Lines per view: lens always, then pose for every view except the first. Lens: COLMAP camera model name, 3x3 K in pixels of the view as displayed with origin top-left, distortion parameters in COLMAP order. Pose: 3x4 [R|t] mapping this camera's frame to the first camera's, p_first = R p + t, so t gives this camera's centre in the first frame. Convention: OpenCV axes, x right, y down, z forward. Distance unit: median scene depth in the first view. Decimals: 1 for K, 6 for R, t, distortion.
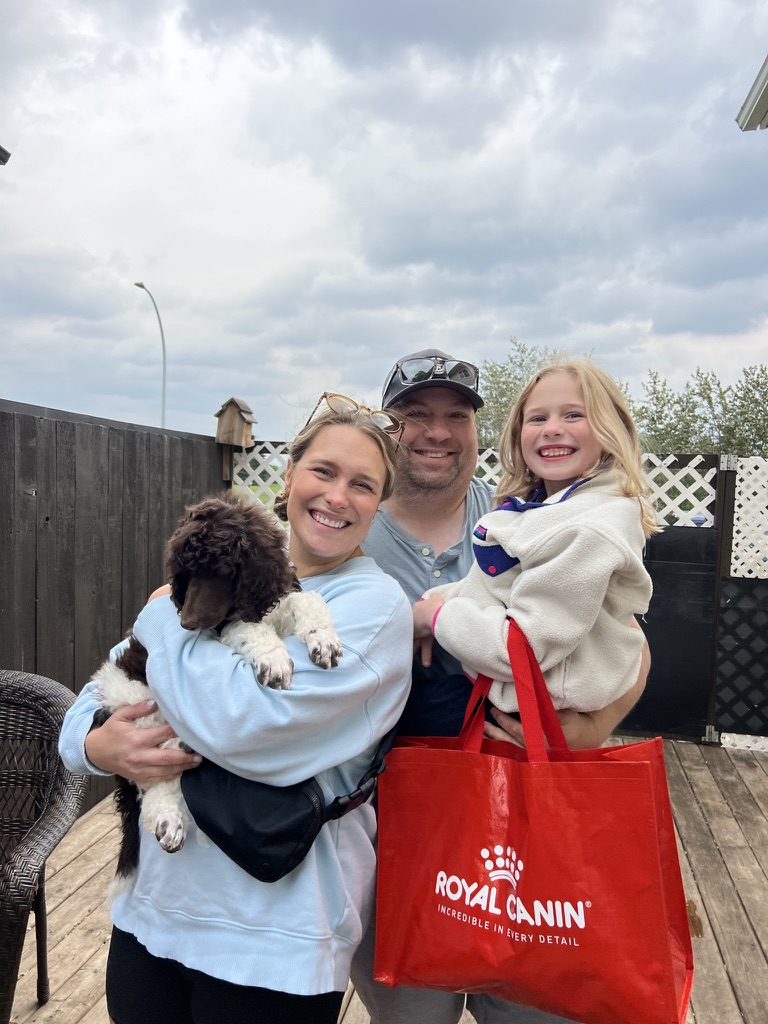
lens RADIAL K [[771.8, 0, 382.5], [0, 771.8, 509.1], [0, 0, 1]] dist [0.010892, 0.006440]
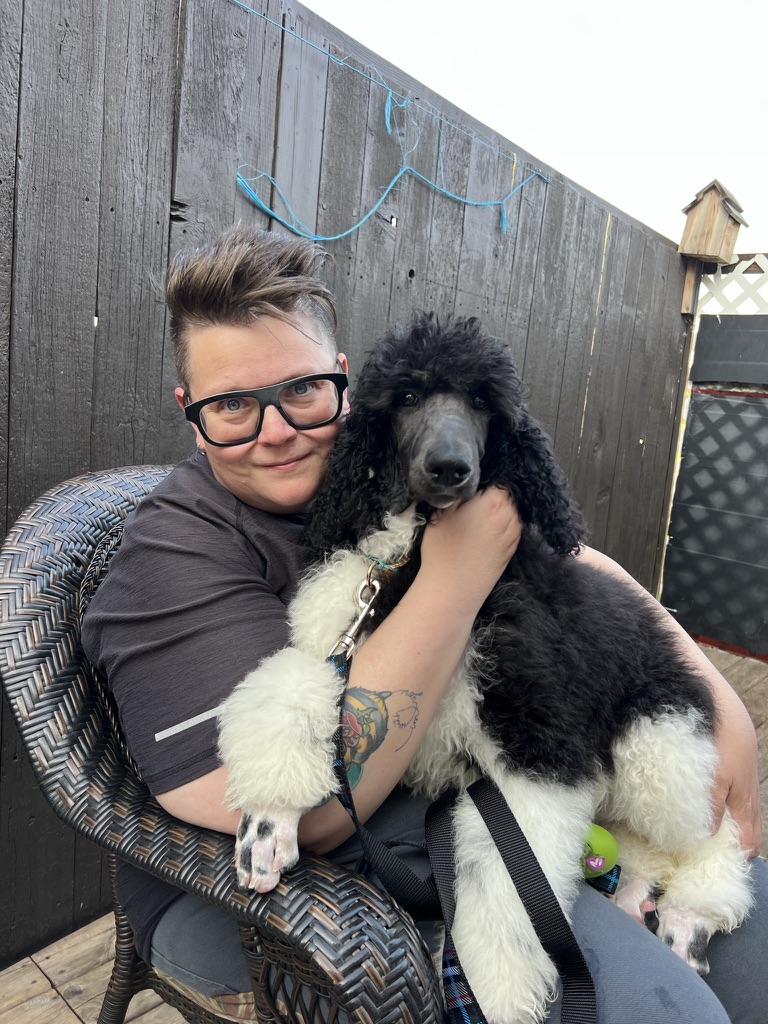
lens RADIAL K [[771.8, 0, 381.6], [0, 771.8, 513.0], [0, 0, 1]] dist [0.010892, 0.006440]
pose [[0.859495, 0.138078, -0.492141, -0.095061], [-0.089768, 0.988634, 0.120602, 0.103518], [0.503200, -0.059479, 0.862121, 0.347131]]
